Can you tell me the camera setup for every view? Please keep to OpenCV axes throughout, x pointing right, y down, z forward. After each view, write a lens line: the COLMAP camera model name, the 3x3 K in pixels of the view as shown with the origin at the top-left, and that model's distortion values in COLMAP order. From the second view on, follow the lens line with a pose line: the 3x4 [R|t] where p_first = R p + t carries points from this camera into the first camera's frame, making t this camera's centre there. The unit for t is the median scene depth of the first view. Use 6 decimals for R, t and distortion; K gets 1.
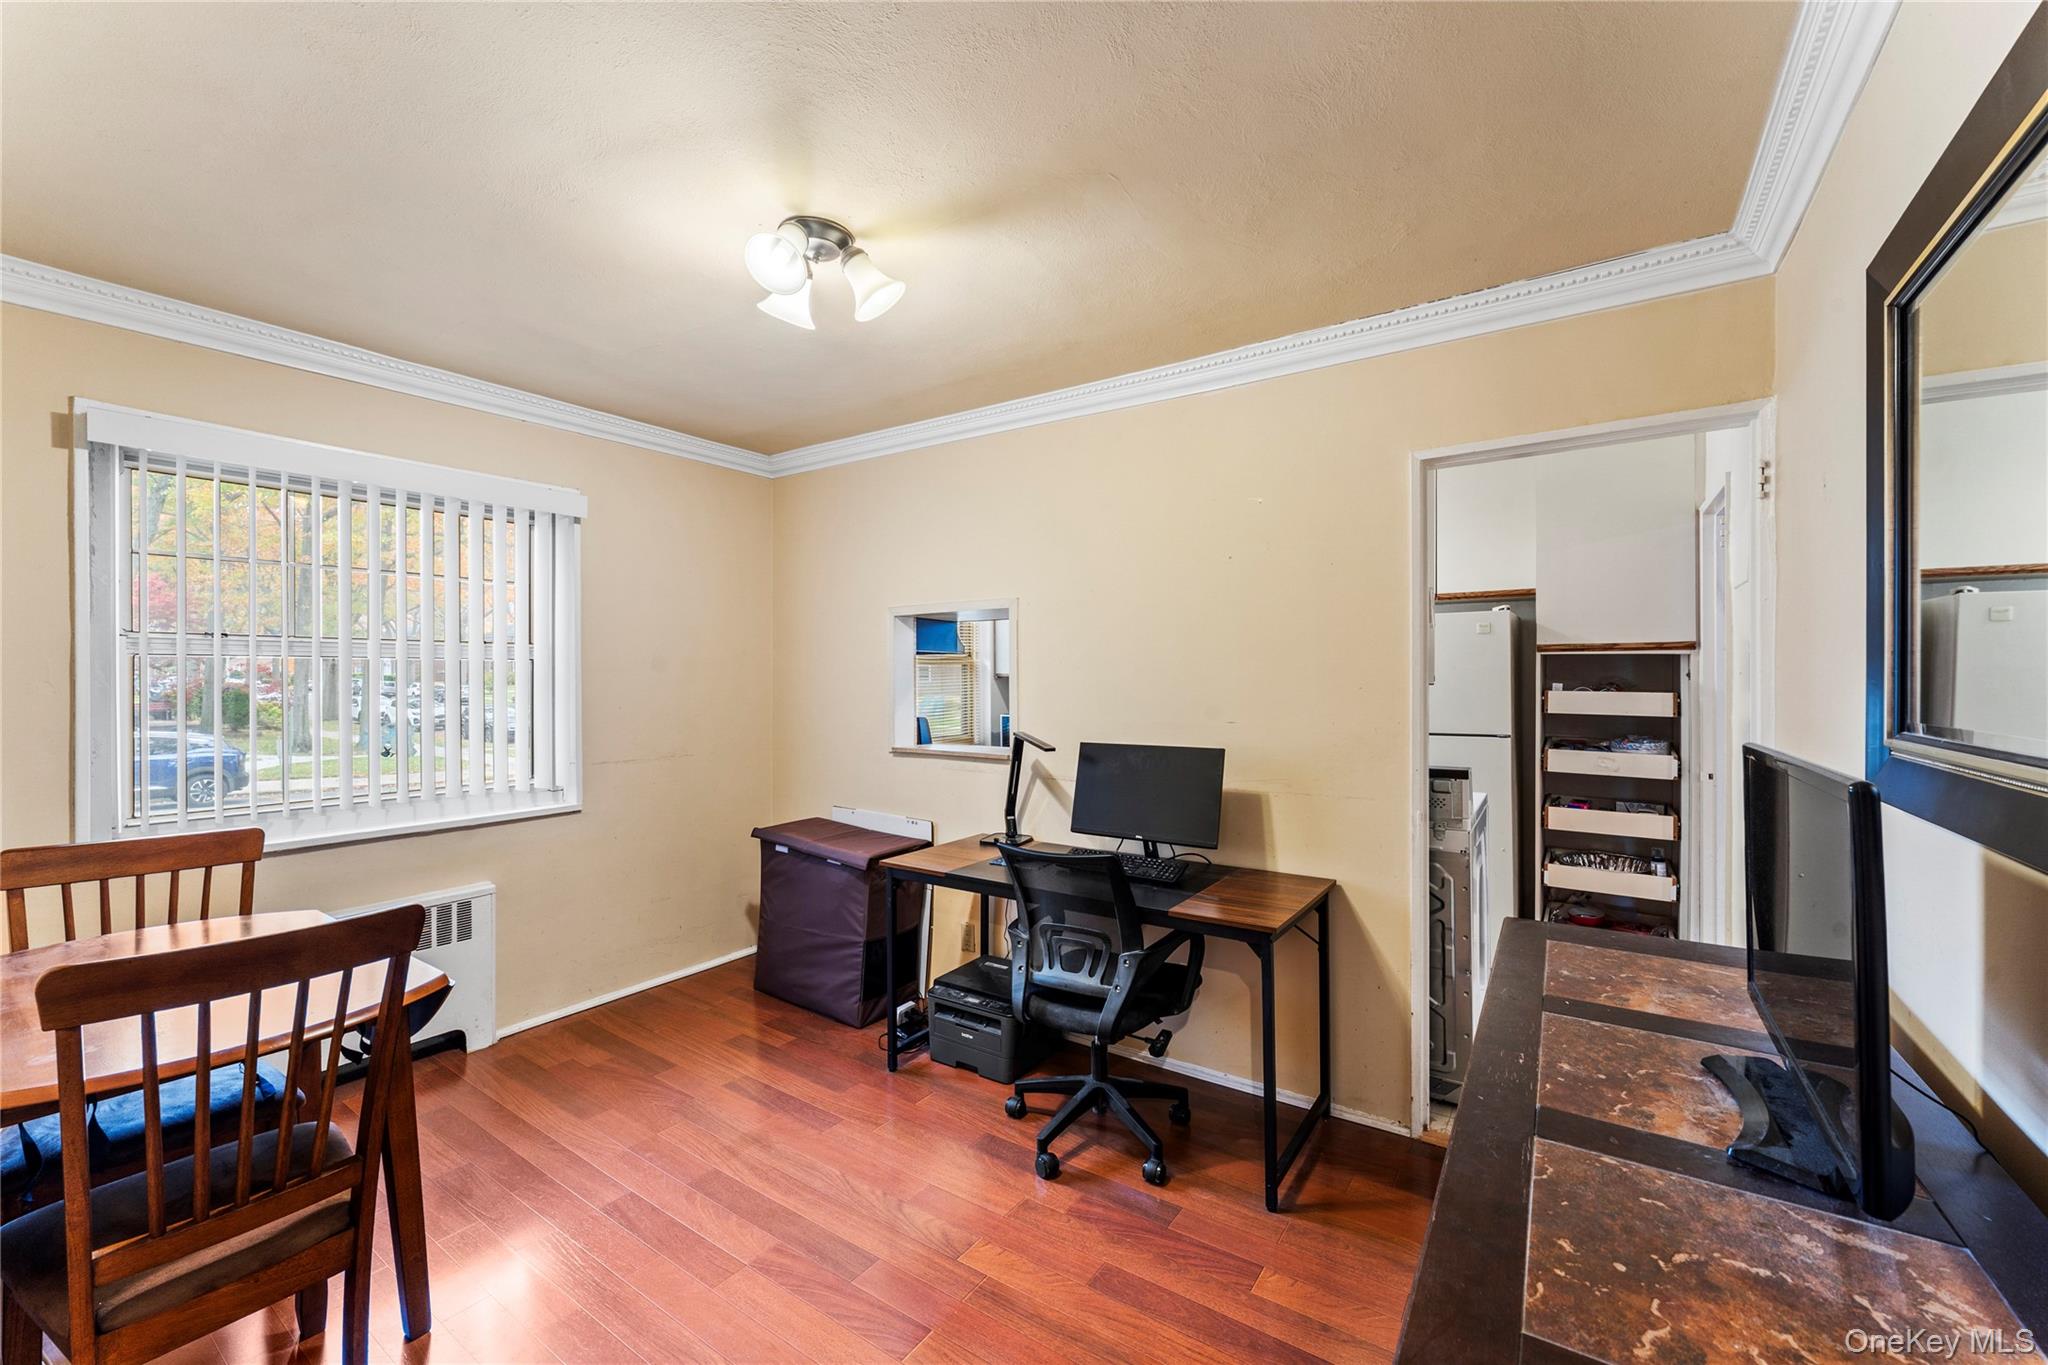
lens RADIAL K [[816.0, 0, 1019.2], [0, 816.0, 682.4], [0, 0, 1]] dist [0.000397, -0.000017]
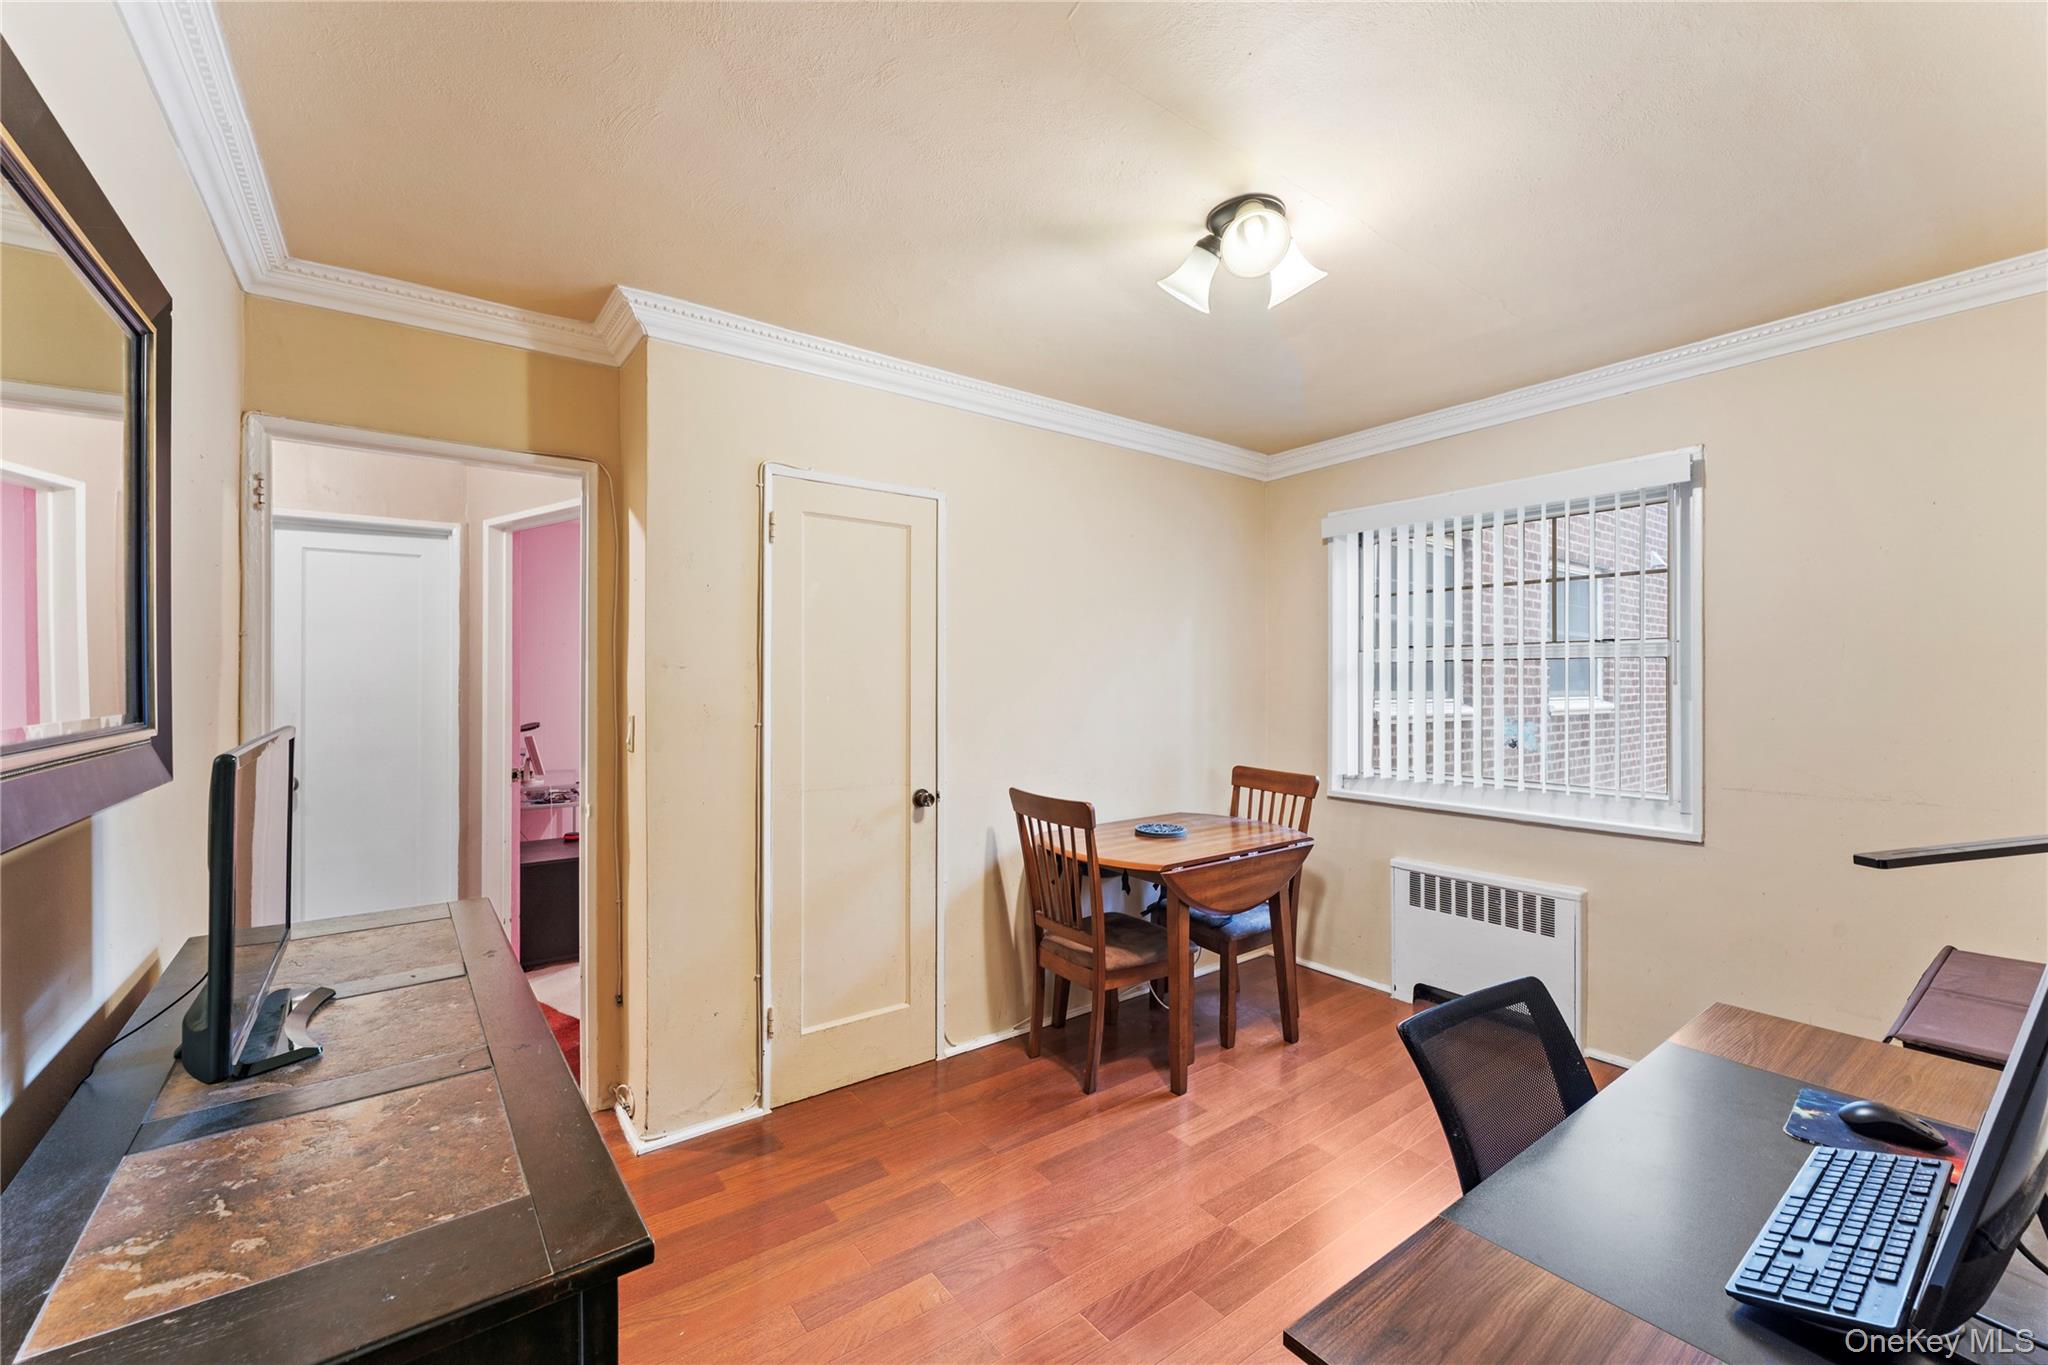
lens RADIAL K [[816.0, 0, 1019.2], [0, 816.0, 682.4], [0, 0, 1]] dist [0.000397, -0.000017]
pose [[-0.324591, 0.007710, -0.945823, 0.542821], [-0.005566, 0.999934, 0.010062, -0.007803], [0.945838, 0.008531, -0.324526, 0.771685]]
